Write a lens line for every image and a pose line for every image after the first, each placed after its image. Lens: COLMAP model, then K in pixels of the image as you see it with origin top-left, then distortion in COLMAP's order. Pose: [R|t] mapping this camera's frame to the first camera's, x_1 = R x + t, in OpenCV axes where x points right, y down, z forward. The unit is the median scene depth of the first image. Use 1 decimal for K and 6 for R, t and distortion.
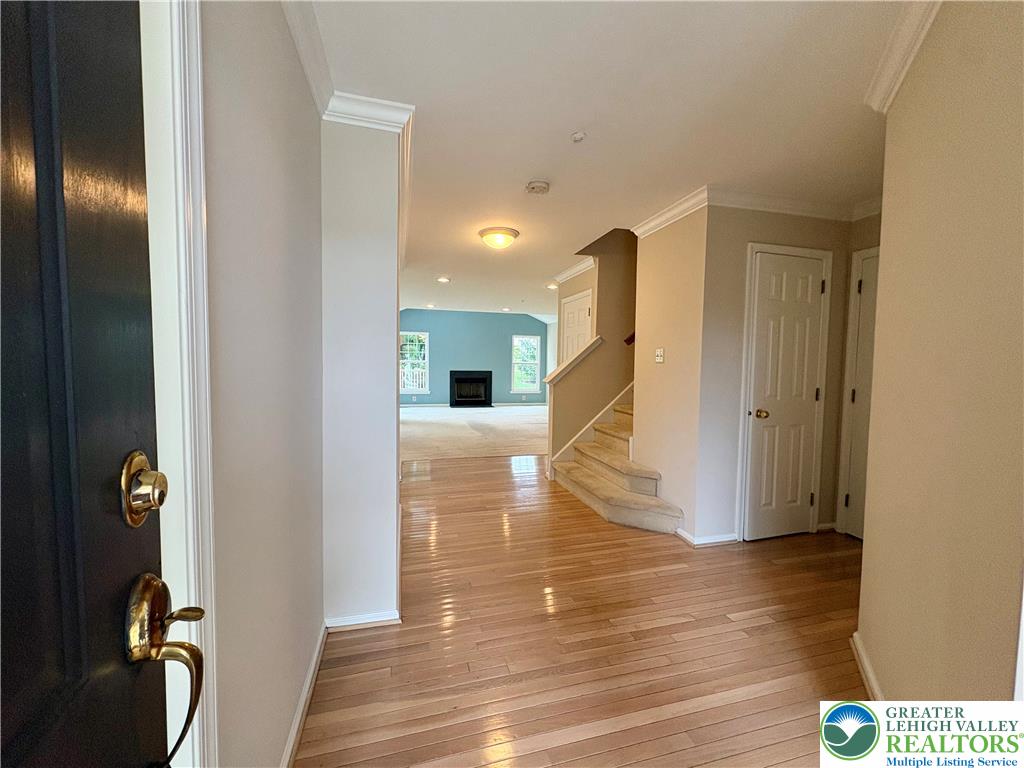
lens RADIAL K [[406.9, 0, 511.8], [0, 406.9, 386.0], [0, 0, 1]] dist [-0.000541, 0.000436]
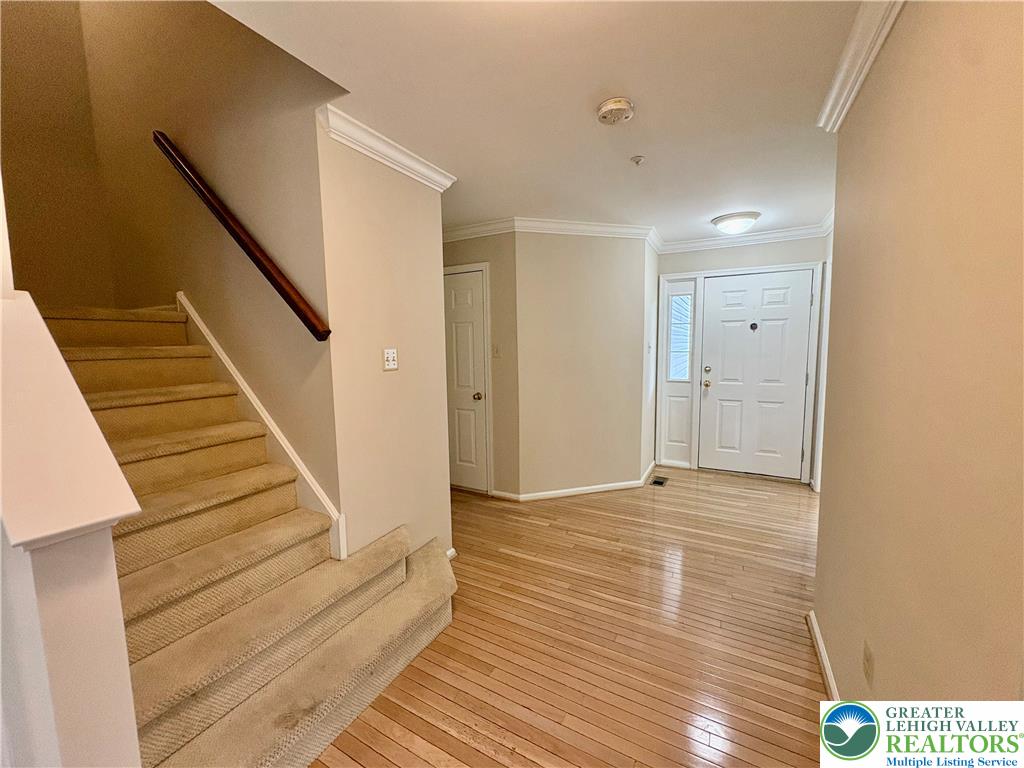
lens RADIAL K [[406.9, 0, 509.0], [0, 406.9, 383.7], [0, 0, 1]] dist [-0.000541, 0.000436]
pose [[-0.723889, -0.075288, 0.685797, -0.241073], [0.042616, 0.987250, 0.153365, -0.130391], [-0.688599, 0.140245, -0.711451, 1.359103]]
